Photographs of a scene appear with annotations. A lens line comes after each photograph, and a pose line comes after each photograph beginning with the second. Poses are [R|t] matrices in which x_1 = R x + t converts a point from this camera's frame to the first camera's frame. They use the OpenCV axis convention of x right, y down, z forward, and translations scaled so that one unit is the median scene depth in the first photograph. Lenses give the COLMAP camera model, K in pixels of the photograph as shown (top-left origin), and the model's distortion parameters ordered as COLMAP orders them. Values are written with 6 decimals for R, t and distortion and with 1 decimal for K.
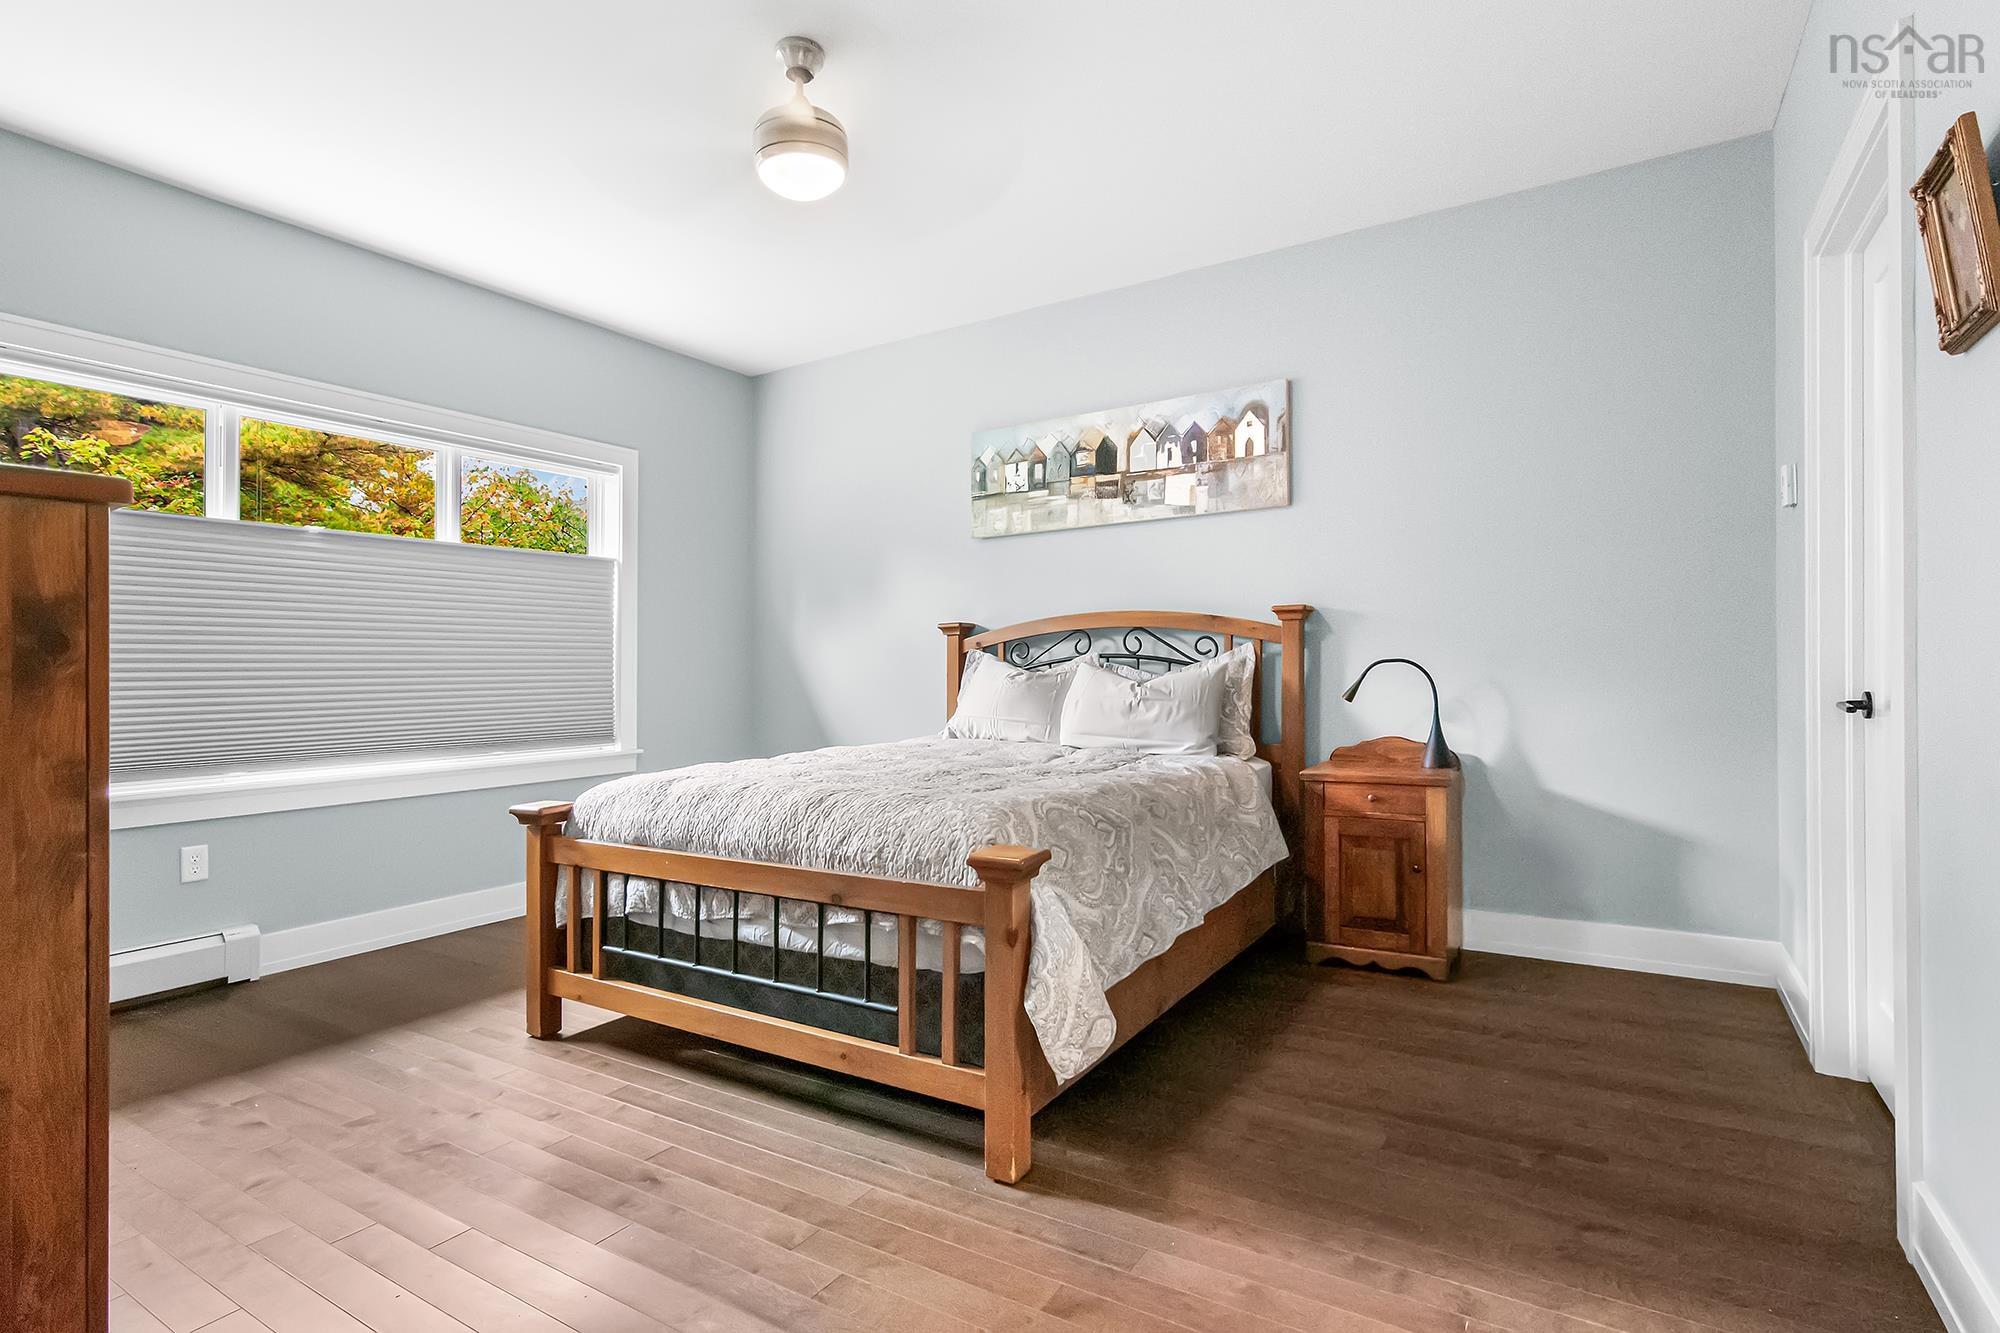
lens RADIAL K [[981.3, 0, 1003.0], [0, 981.3, 671.1], [0, 0, 1]] dist [-0.007062, 0.001235]
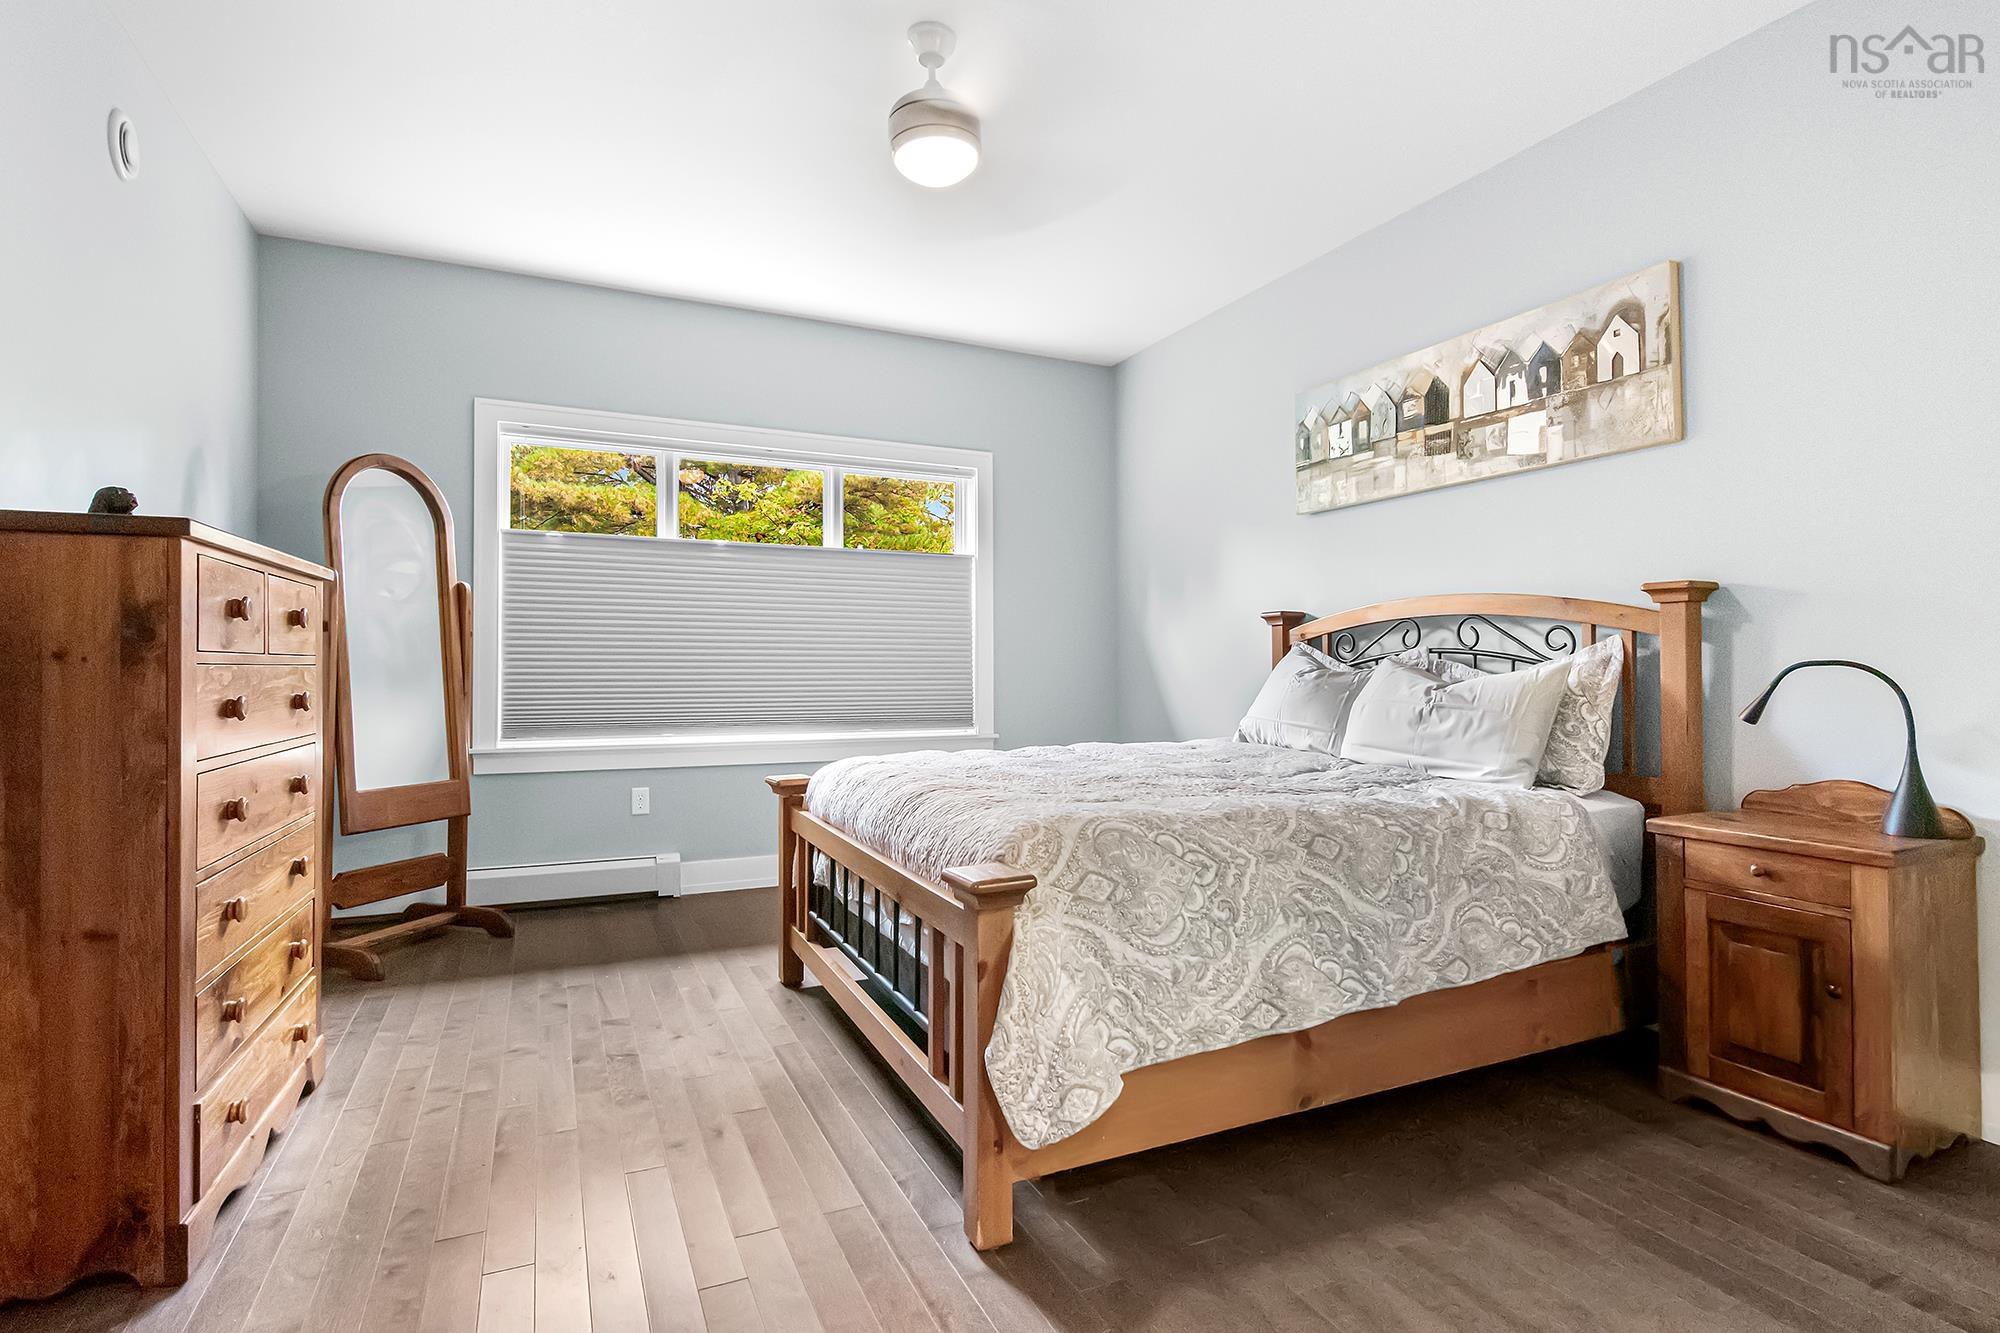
lens RADIAL K [[981.3, 0, 1003.1], [0, 981.3, 657.7], [0, 0, 1]] dist [-0.007062, 0.001235]
pose [[0.835528, 0.014578, -0.549255, 0.287083], [-0.016853, 0.999858, 0.000900, -0.005310], [0.549190, 0.008505, 0.835655, 0.156217]]
